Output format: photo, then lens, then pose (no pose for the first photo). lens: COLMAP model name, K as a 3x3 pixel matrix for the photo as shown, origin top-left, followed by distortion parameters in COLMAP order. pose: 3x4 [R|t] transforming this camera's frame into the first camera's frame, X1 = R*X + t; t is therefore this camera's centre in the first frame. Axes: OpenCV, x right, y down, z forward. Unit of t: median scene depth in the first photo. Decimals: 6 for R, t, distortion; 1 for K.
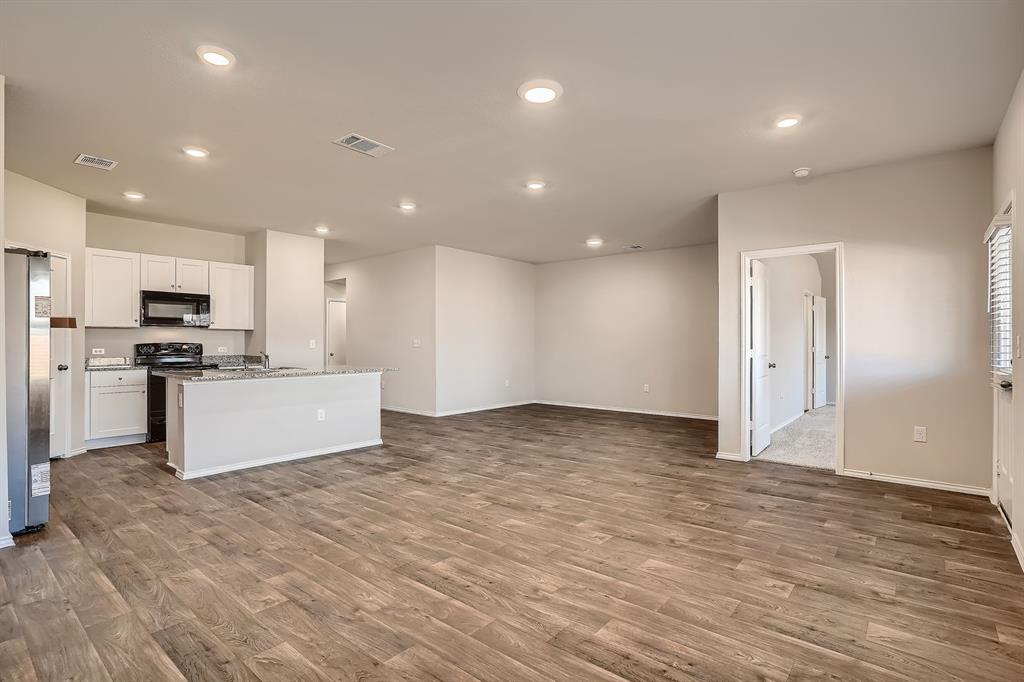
lens RADIAL K [[496.8, 0, 512.0], [0, 496.8, 341.0], [0, 0, 1]] dist [-0.043544, 0.000729]
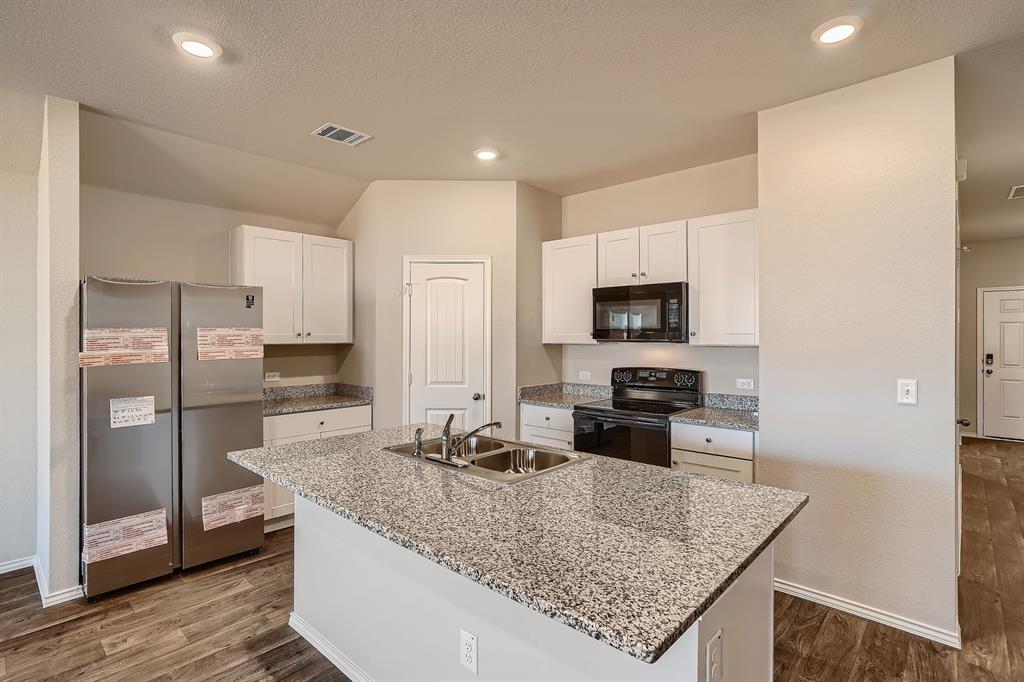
lens RADIAL K [[496.8, 0, 512.0], [0, 496.8, 341.0], [0, 0, 1]] dist [-0.043544, 0.000729]
pose [[-0.051796, 0.002749, -0.998654, -0.075274], [0.005249, 0.999983, 0.002480, -0.033838], [0.998644, -0.005113, -0.051809, 0.894377]]
